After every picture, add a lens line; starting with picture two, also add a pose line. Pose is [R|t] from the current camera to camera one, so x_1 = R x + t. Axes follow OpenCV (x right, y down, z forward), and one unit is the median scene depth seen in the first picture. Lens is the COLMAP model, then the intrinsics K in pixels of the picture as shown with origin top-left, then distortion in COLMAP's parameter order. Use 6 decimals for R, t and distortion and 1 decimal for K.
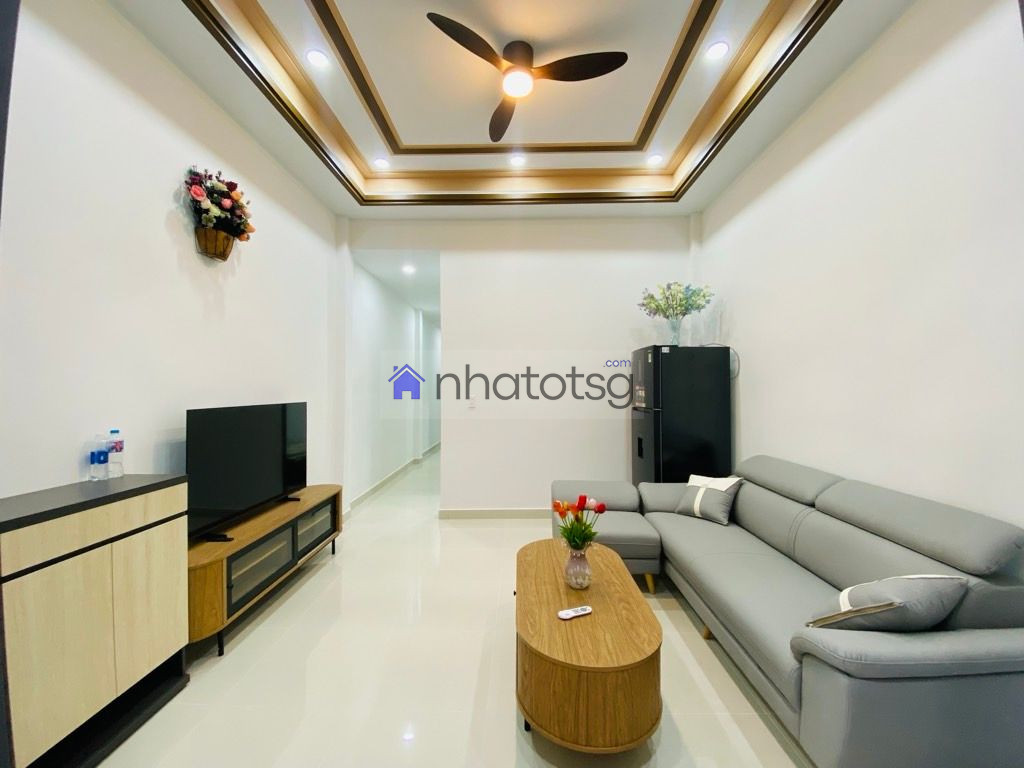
lens RADIAL K [[419.3, 0, 509.6], [0, 419.3, 384.9], [0, 0, 1]] dist [-0.000967, -0.000212]
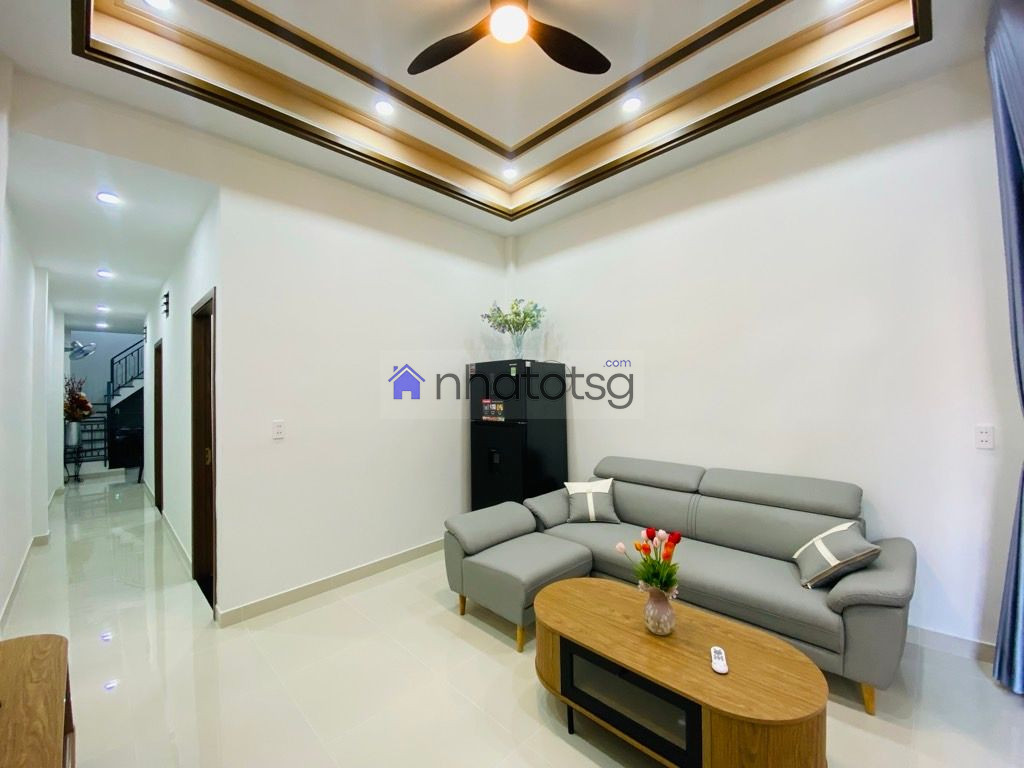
lens RADIAL K [[416.5, 0, 509.1], [0, 416.5, 384.1], [0, 0, 1]] dist [0.042770, -0.029294]
pose [[0.691301, 0.003634, 0.722558, -0.482347], [0.012169, 0.999787, -0.016670, -0.023300], [-0.722465, 0.020317, 0.691109, 0.407275]]
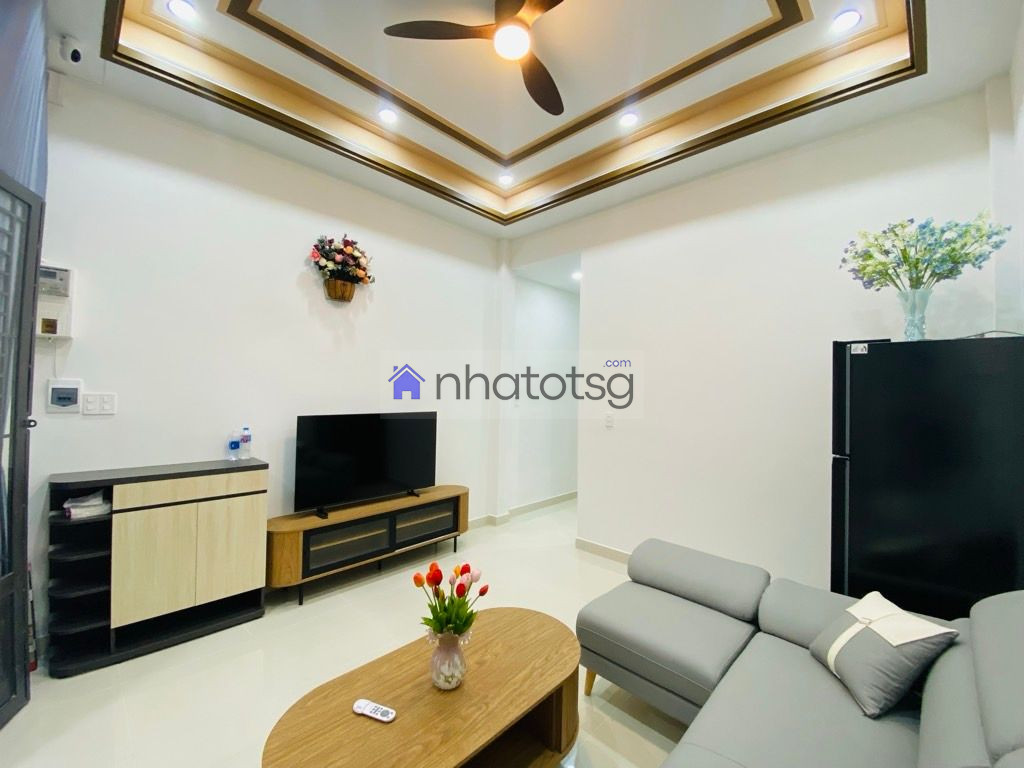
lens RADIAL K [[416.5, 0, 509.1], [0, 416.5, 384.1], [0, 0, 1]] dist [0.042770, -0.029294]
pose [[0.731189, 0.004758, -0.682158, 0.513456], [-0.015319, 0.999838, -0.009446, -0.032111], [0.682003, 0.017357, 0.731144, 0.350480]]
